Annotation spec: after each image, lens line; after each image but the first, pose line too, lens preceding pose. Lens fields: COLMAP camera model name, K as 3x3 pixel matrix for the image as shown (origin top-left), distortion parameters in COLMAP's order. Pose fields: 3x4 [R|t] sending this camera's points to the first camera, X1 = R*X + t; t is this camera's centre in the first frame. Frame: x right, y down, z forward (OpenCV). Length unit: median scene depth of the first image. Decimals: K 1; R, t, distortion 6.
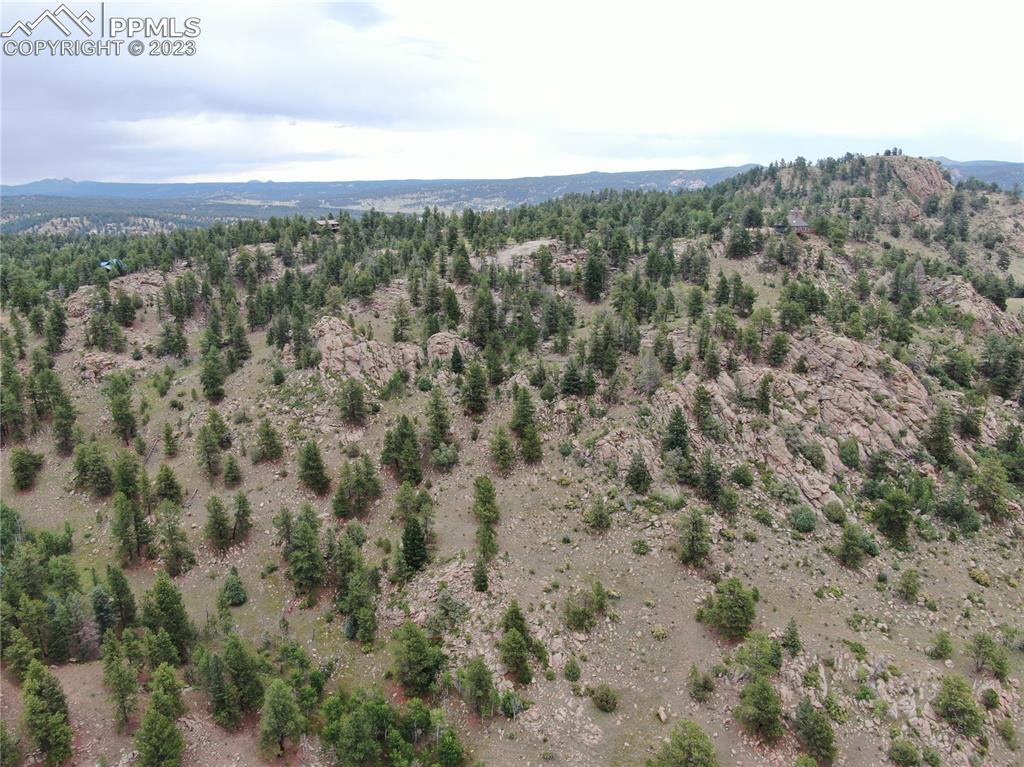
lens RADIAL K [[723.7, 0, 514.6], [0, 723.7, 381.2], [0, 0, 1]] dist [-0.030009, 0.011232]
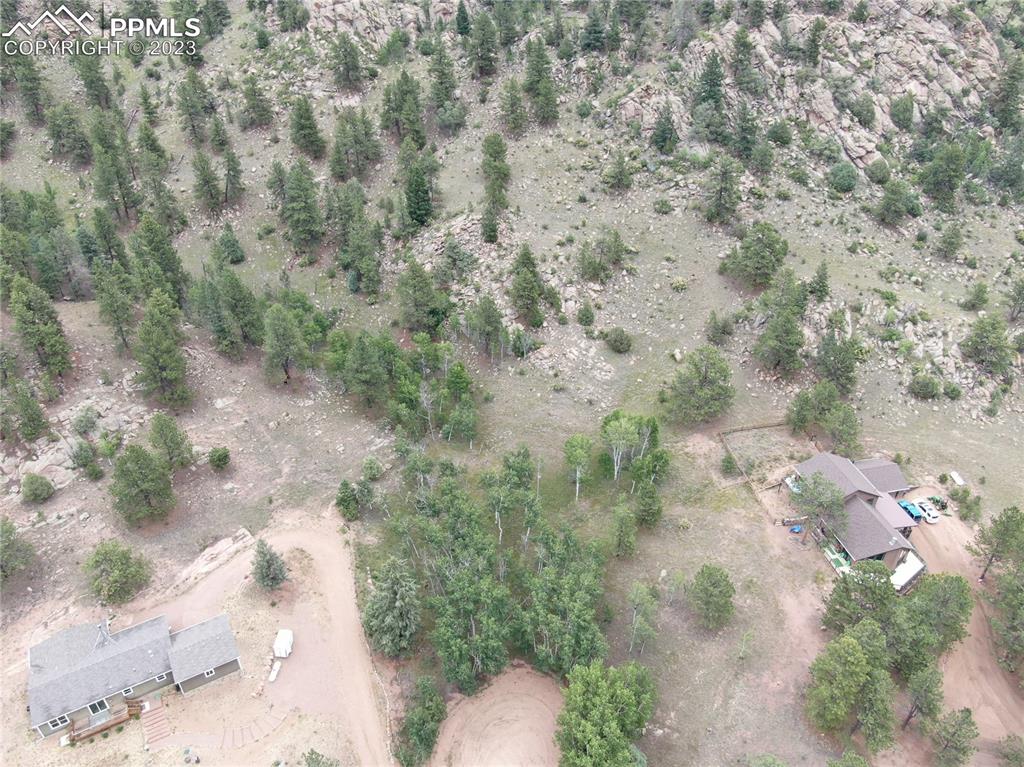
lens RADIAL K [[723.7, 0, 515.1], [0, 723.7, 385.4], [0, 0, 1]] dist [-0.030009, 0.011232]
pose [[0.999849, 0.010065, -0.014176, 0.000715], [-0.005264, 0.952361, 0.304927, 0.158962], [0.016570, -0.304806, 0.952270, 0.043004]]
